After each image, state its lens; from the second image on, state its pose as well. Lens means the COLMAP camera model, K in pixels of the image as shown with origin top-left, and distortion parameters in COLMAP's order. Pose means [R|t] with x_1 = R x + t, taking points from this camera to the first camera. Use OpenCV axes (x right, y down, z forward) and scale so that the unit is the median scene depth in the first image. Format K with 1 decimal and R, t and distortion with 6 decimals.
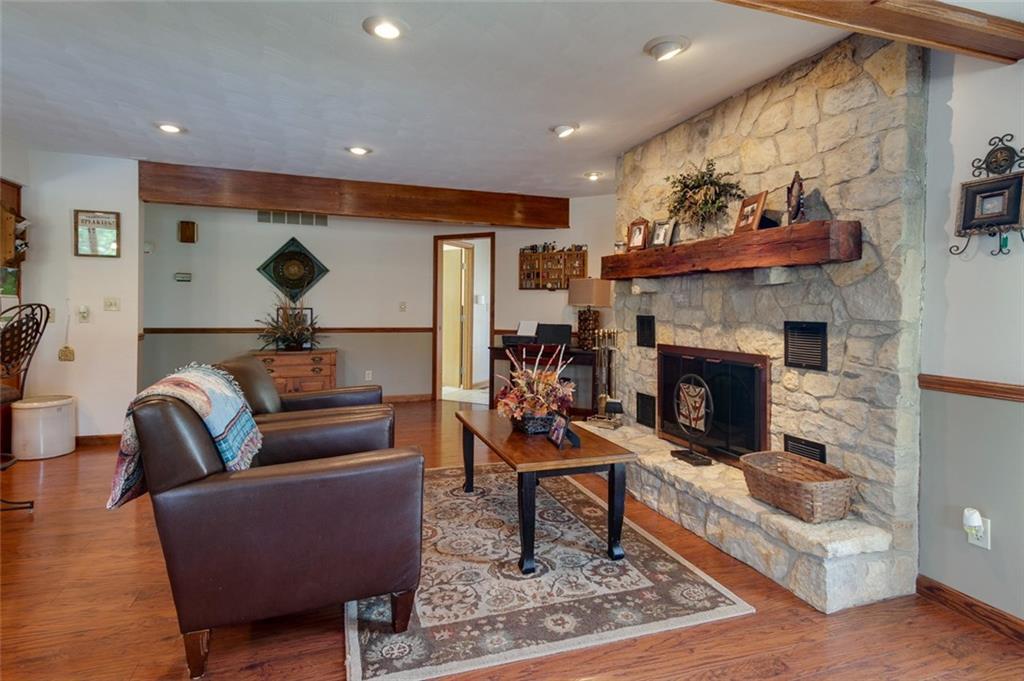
lens RADIAL K [[524.7, 0, 509.5], [0, 524.7, 314.1], [0, 0, 1]] dist [0.014863, -0.000532]
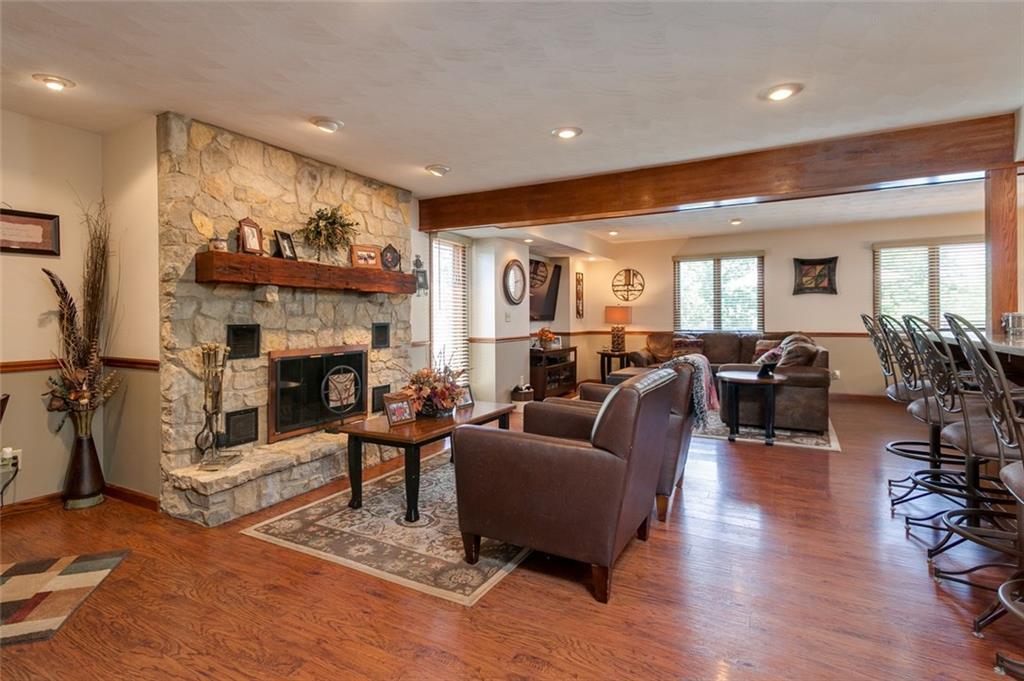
lens RADIAL K [[511.0, 0, 507.6], [0, 511.0, 313.0], [0, 0, 1]] dist [0.012656, -0.000233]
pose [[-0.675318, -0.001547, 0.737525, -0.854721], [0.006766, 0.999943, 0.008294, -0.025564], [-0.737496, 0.010591, -0.675268, 1.502833]]
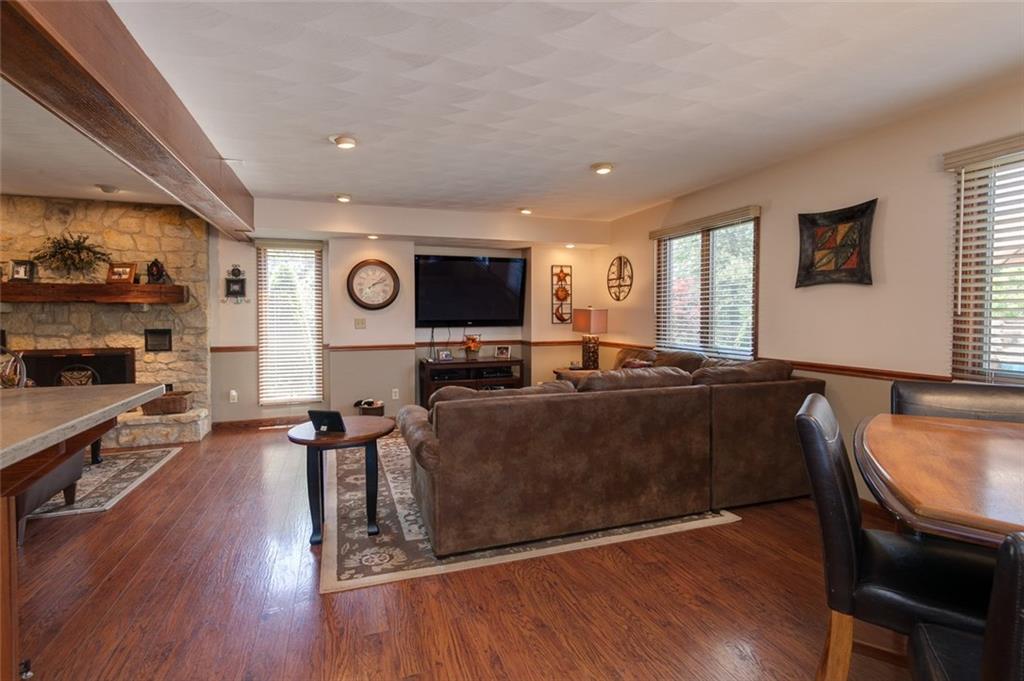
lens RADIAL K [[487.6, 0, 510.5], [0, 487.6, 325.8], [0, 0, 1]] dist [-0.000872, -0.000776]
pose [[-0.010179, -0.036251, 0.999291, -1.122990], [0.013366, 0.999248, 0.036386, -0.040549], [-0.999859, 0.013727, -0.009687, -0.317273]]
